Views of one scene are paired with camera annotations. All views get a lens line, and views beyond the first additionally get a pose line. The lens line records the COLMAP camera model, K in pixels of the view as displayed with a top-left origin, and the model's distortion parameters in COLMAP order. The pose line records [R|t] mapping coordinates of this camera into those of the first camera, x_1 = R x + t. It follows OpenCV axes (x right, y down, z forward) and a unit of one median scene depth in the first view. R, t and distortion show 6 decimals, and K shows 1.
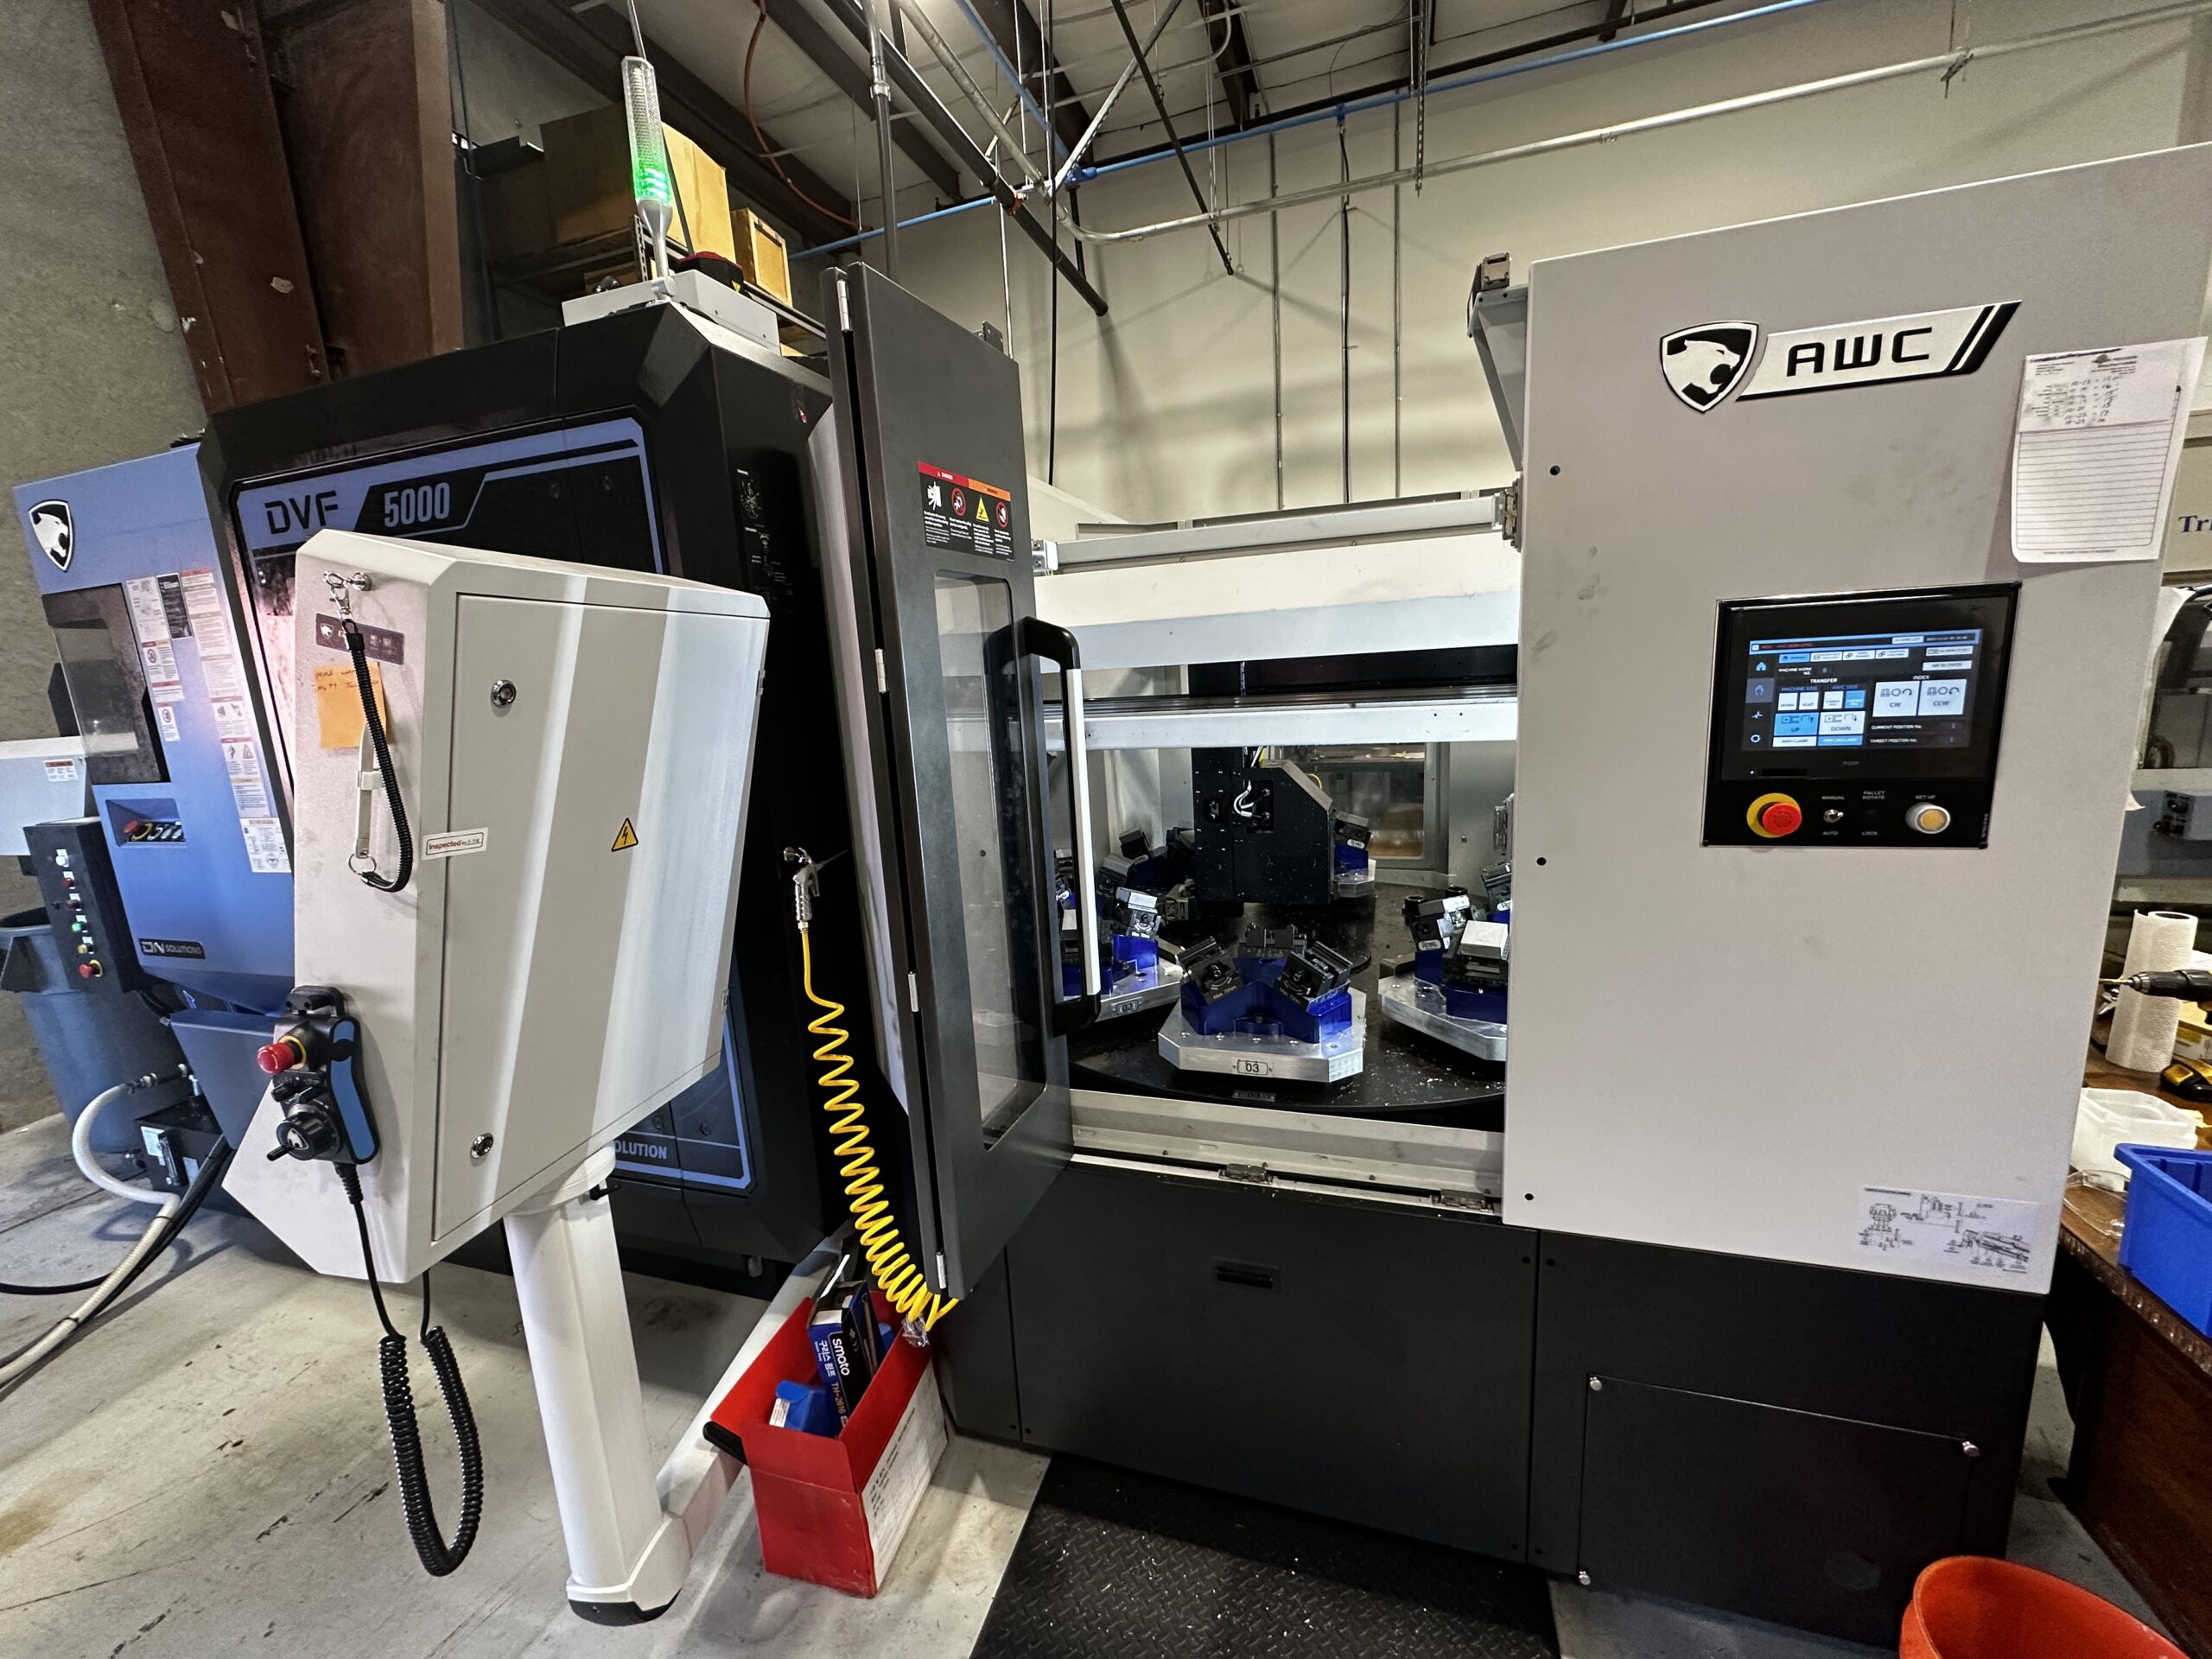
lens RADIAL K [[882.1, 0, 1095.4], [0, 882.1, 831.5], [0, 0, 1]] dist [-0.007726, 0.000244]
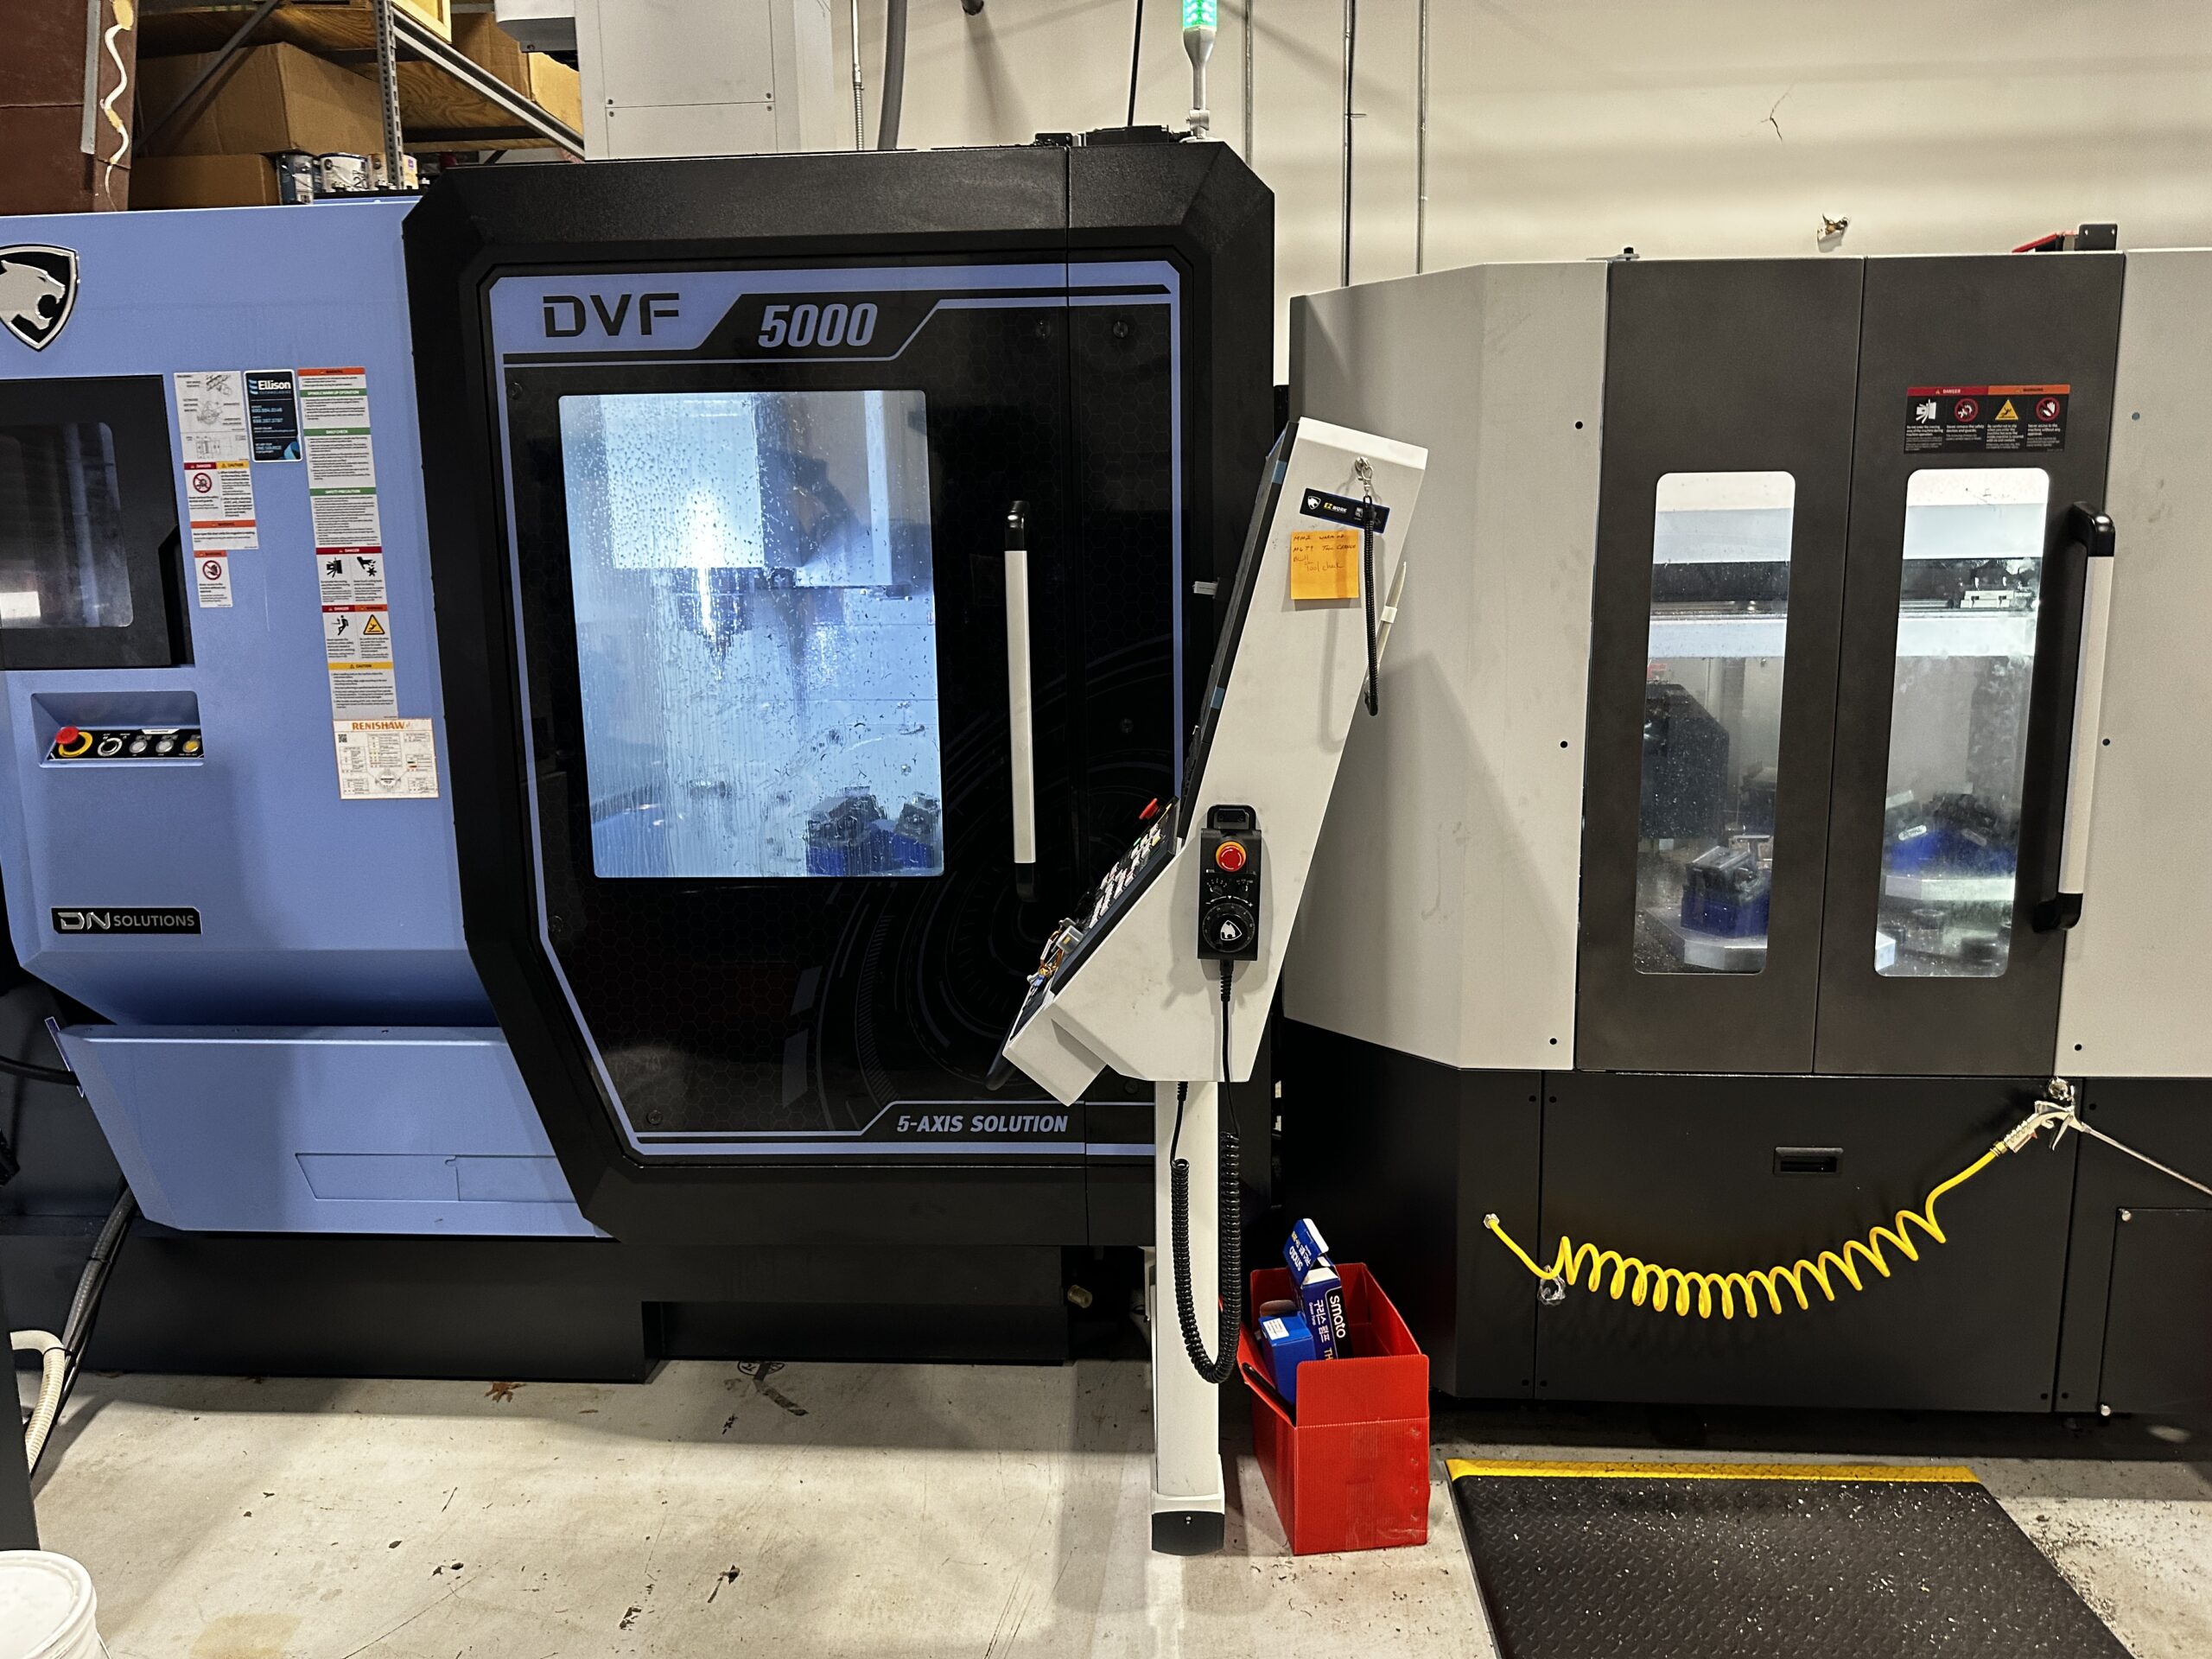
lens RADIAL K [[1563.2, 0, 1108.6], [0, 1563.2, 835.7], [0, 0, 1]] dist [0.009059, -0.010614]
pose [[0.966745, 0.000101, 0.255741, -0.729920], [0.005664, 0.999746, -0.021806, 0.112940], [-0.255679, 0.022529, 0.966499, -0.386003]]
